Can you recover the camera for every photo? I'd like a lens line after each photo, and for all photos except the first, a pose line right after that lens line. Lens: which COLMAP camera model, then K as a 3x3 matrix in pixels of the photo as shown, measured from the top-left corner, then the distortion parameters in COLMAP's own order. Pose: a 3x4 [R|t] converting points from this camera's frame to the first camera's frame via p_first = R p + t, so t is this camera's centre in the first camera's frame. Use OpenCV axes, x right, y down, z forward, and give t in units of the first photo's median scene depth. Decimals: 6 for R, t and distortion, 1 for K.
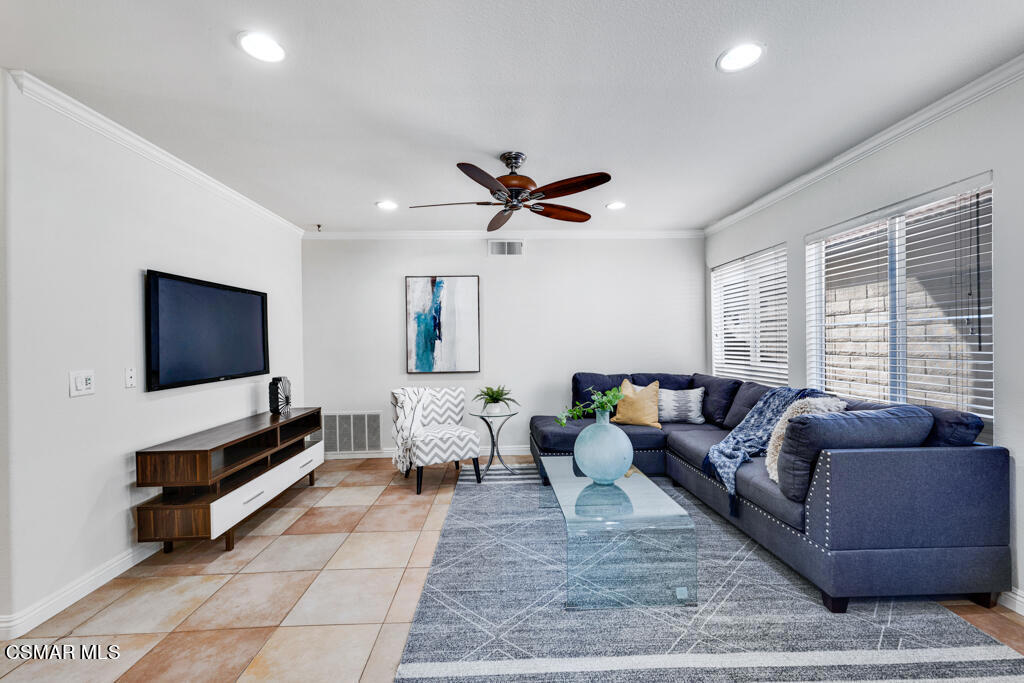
lens RADIAL K [[417.8, 0, 511.8], [0, 417.8, 343.7], [0, 0, 1]] dist [-0.000003, 0.000071]
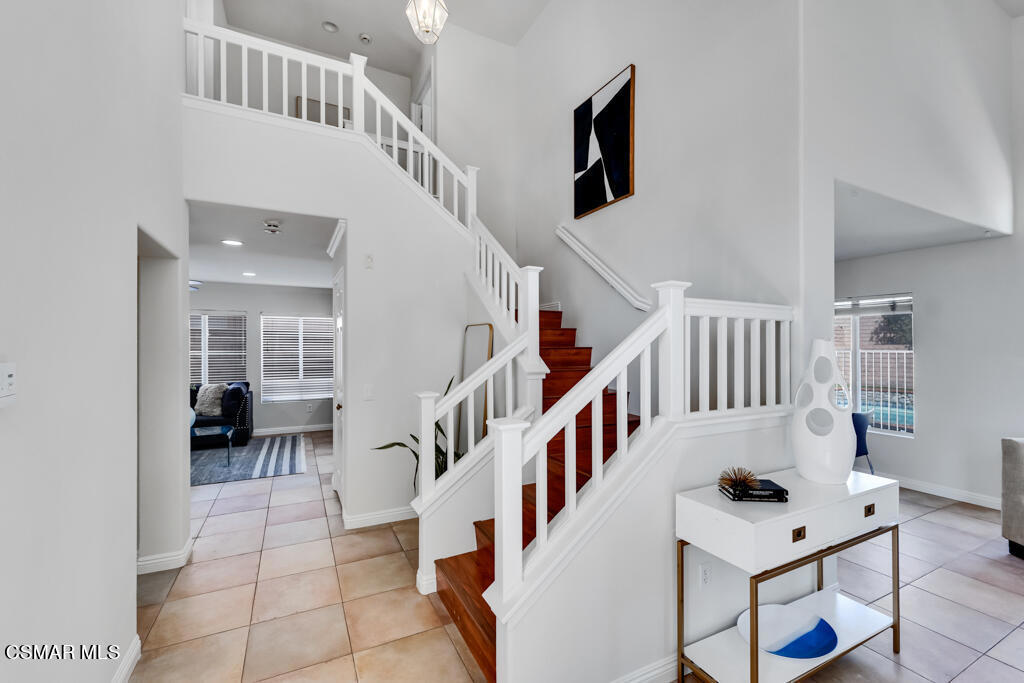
lens RADIAL K [[441.3, 0, 510.3], [0, 441.3, 345.3], [0, 0, 1]] dist [0.001612, 0.000332]
pose [[-0.412316, 0.016010, 0.910900, -1.504616], [0.009072, 0.999868, -0.013468, -0.033528], [-0.910996, 0.002711, -0.412407, 0.254850]]
